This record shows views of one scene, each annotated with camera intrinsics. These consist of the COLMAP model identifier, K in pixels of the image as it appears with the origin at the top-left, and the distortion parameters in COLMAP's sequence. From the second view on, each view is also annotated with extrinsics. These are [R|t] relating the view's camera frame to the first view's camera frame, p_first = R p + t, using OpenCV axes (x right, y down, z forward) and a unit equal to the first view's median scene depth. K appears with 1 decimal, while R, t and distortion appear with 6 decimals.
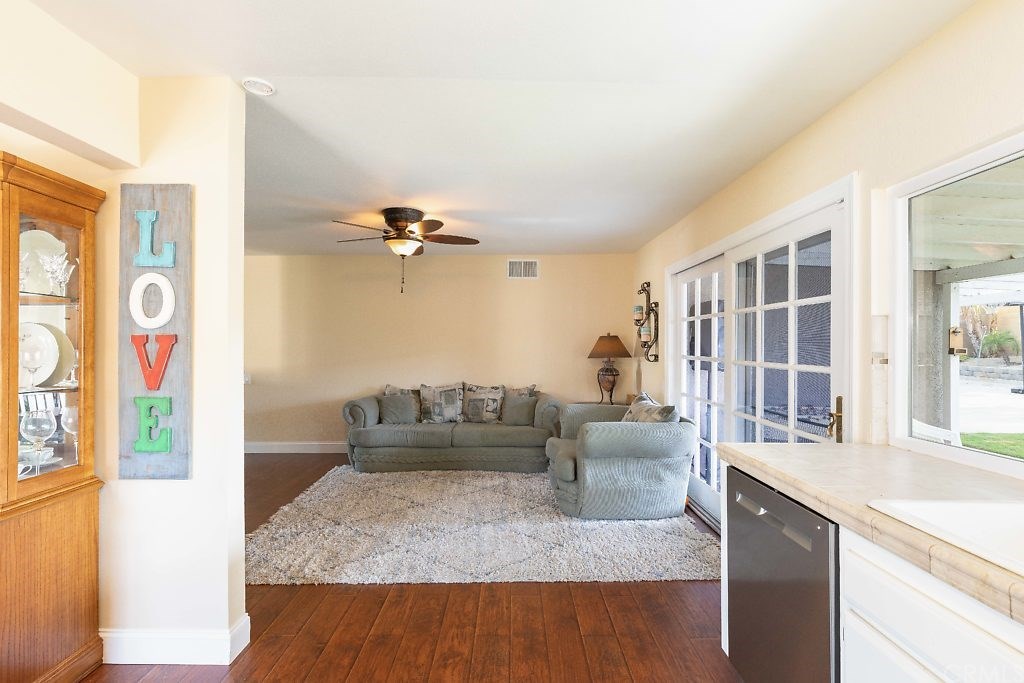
lens RADIAL K [[468.8, 0, 509.1], [0, 468.8, 343.3], [0, 0, 1]] dist [0.008140, -0.000602]
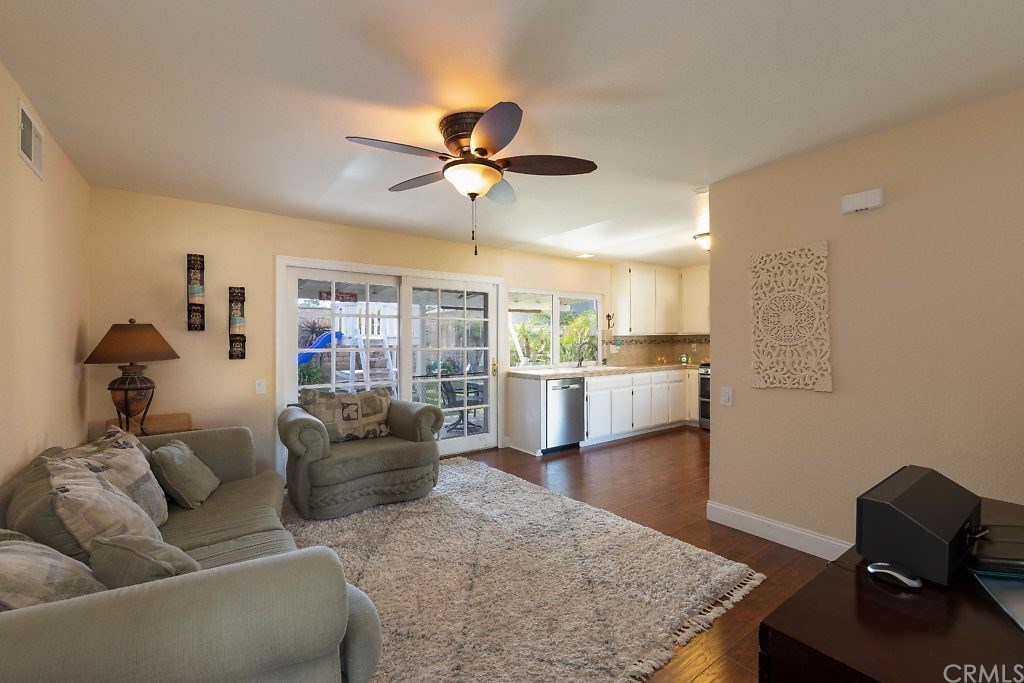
lens RADIAL K [[447.6, 0, 513.2], [0, 447.6, 340.1], [0, 0, 1]] dist [0.007235, -0.001127]
pose [[-0.607054, -0.001700, 0.794658, -0.553667], [-0.000982, 0.999999, 0.001390, 0.003643], [-0.794660, 0.000064, -0.607055, 0.996812]]
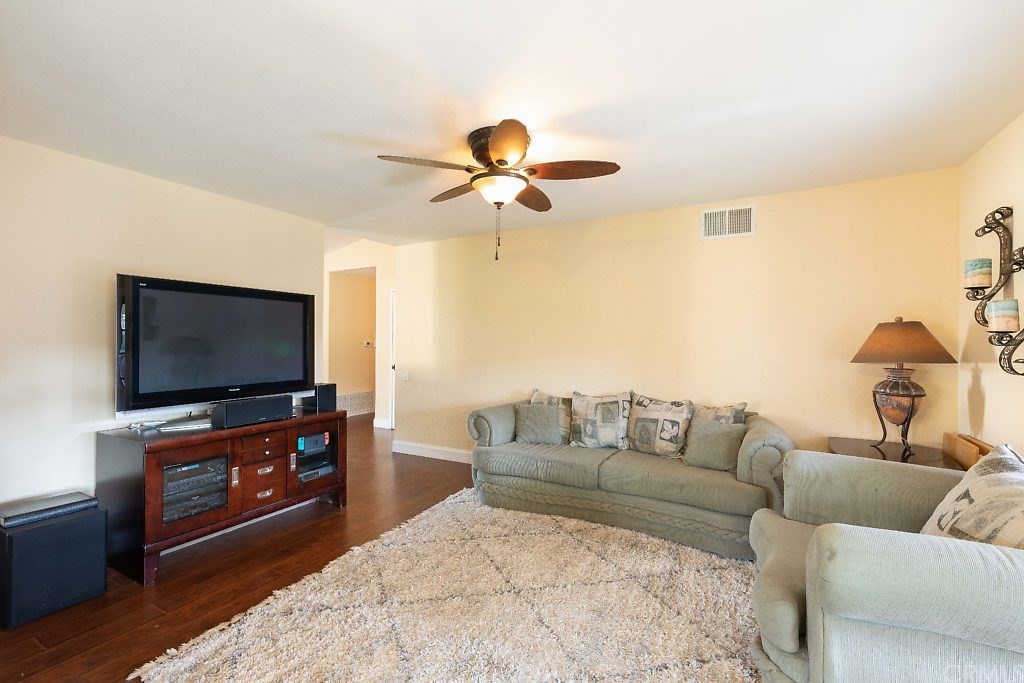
lens RADIAL K [[447.6, 0, 512.2], [0, 447.6, 338.9], [0, 0, 1]] dist [0.007235, -0.001127]
pose [[0.877872, -0.000041, -0.478896, 0.071099], [0.000165, 1.000000, 0.000216, 0.003218], [0.478896, -0.000268, 0.877872, 0.342010]]
